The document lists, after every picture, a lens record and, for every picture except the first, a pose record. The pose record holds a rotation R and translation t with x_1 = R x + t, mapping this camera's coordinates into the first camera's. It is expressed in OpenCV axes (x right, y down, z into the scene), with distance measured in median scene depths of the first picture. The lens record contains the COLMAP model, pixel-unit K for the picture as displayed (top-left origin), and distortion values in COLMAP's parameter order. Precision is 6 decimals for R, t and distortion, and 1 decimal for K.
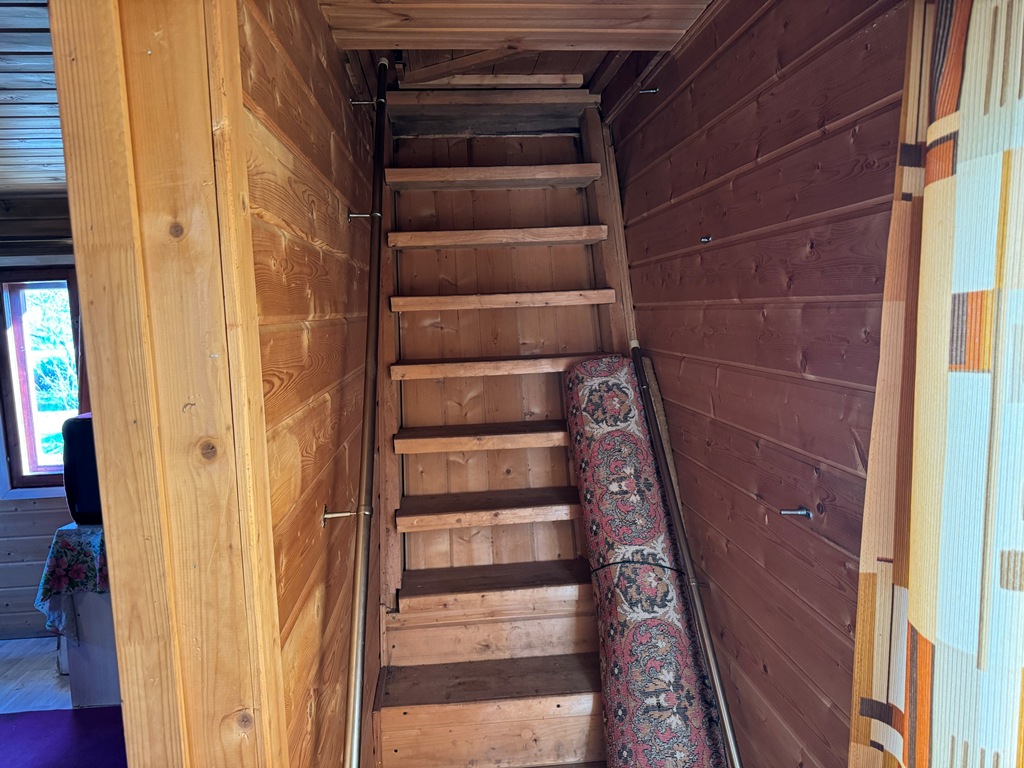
lens RADIAL K [[719.6, 0, 528.7], [0, 719.6, 373.4], [0, 0, 1]] dist [0.039658, -0.049788]
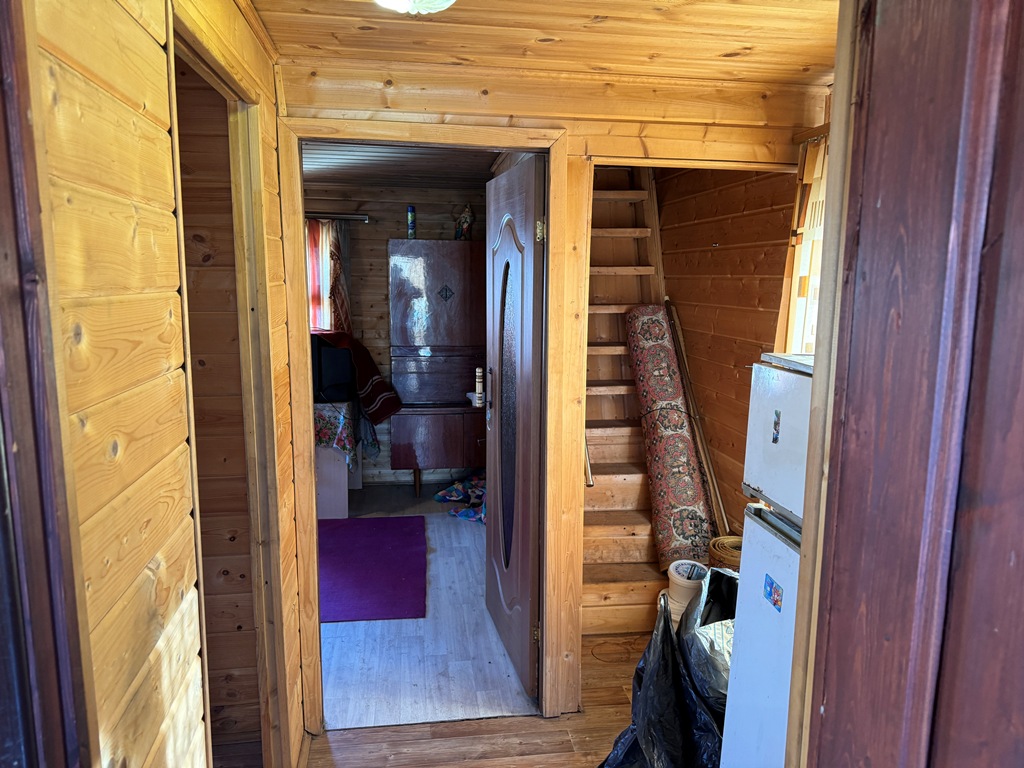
lens RADIAL K [[719.6, 0, 513.3], [0, 719.6, 387.5], [0, 0, 1]] dist [0.039658, -0.049788]
pose [[0.998643, 0.037107, 0.036547, -0.300171], [-0.039361, 0.997236, 0.063019, 0.084992], [-0.034108, -0.064372, 0.997343, -0.813781]]
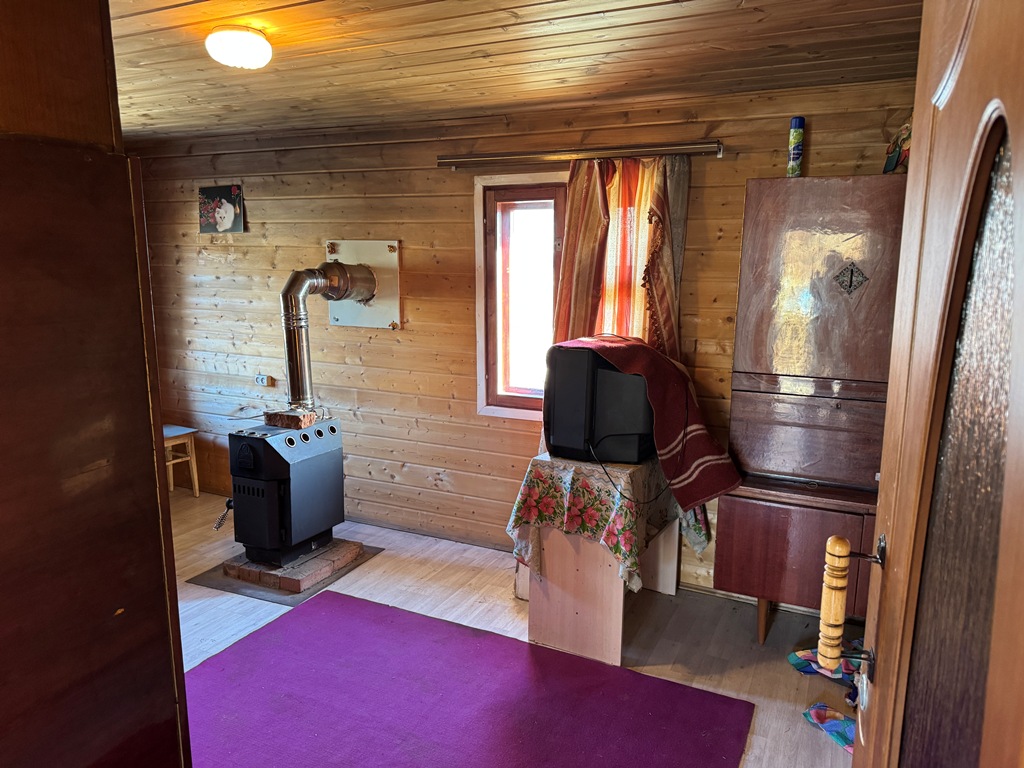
lens RADIAL K [[719.6, 0, 509.4], [0, 719.6, 384.4], [0, 0, 1]] dist [0.039658, -0.049788]
pose [[0.844427, 0.130113, -0.519629, -0.271735], [-0.084156, 0.990229, 0.111192, 0.021138], [0.529019, -0.050163, 0.847126, 0.254458]]
